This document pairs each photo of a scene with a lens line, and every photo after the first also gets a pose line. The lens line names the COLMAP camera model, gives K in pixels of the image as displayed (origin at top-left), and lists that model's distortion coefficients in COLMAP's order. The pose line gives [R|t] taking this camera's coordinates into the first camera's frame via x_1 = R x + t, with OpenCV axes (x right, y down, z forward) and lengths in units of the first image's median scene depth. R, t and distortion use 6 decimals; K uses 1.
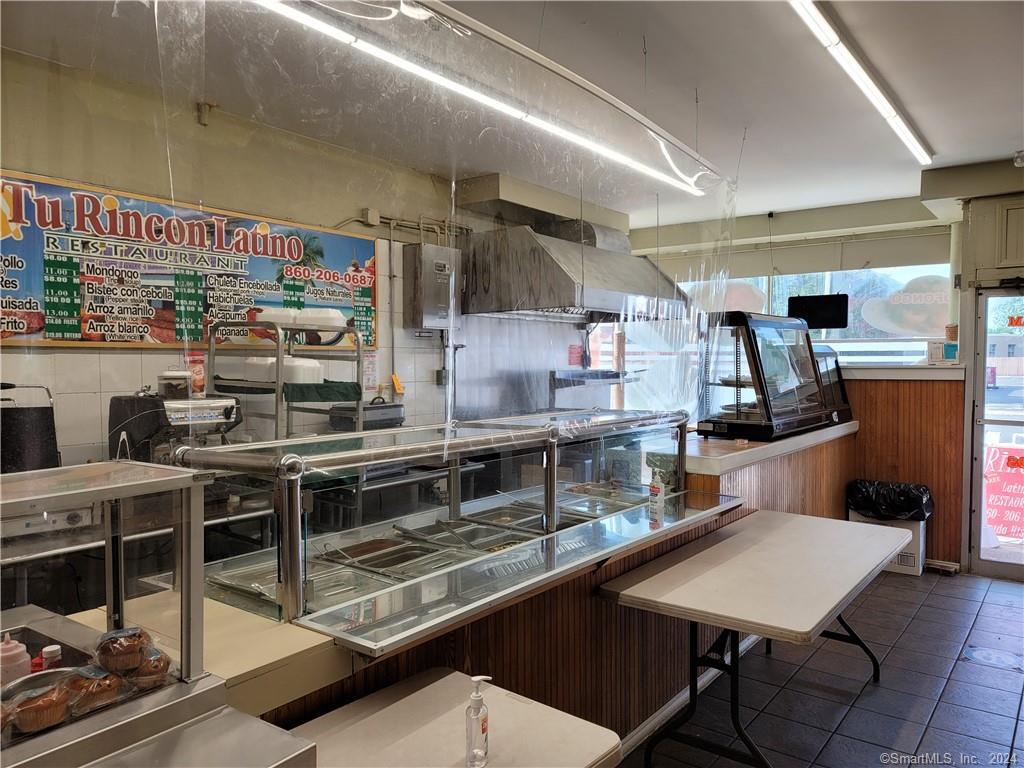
lens RADIAL K [[746.8, 0, 512.0], [0, 746.8, 384.0], [0, 0, 1]] dist [0.049307, -0.000878]
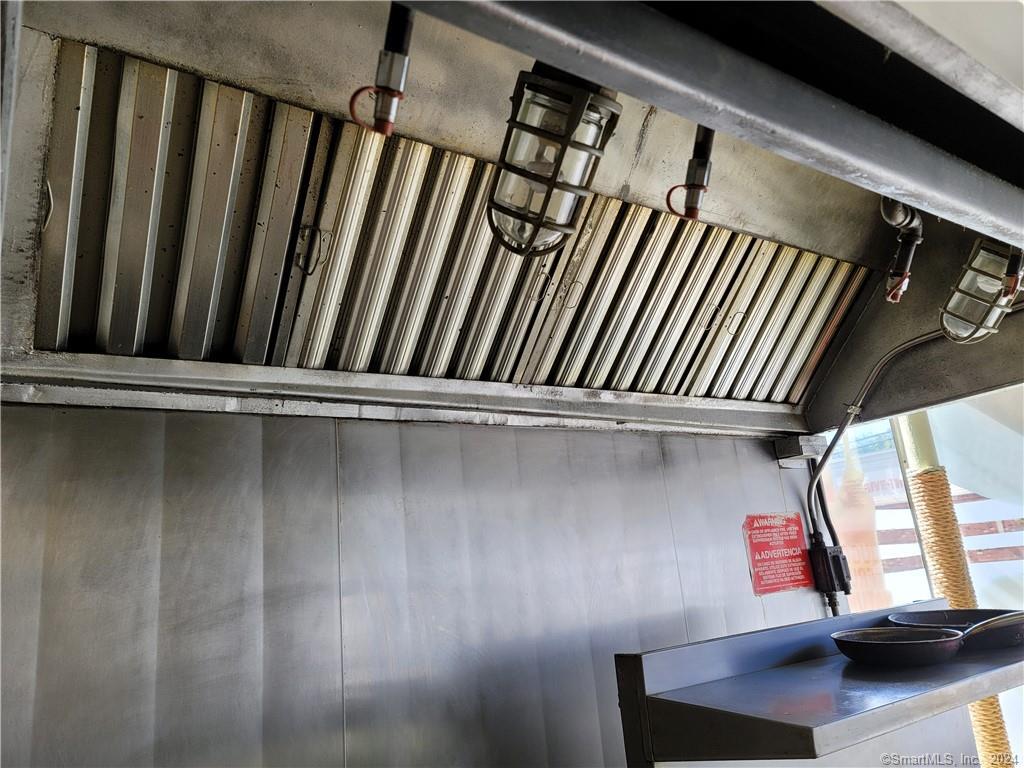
lens RADIAL K [[735.6, 0, 512.0], [0, 735.6, 384.0], [0, 0, 1]] dist [0.060112, -0.047444]
pose [[0.940992, -0.168090, -0.293733, 0.082658], [0.081668, 0.955068, -0.284914, -0.028219], [0.328426, 0.244113, 0.912439, 0.701434]]
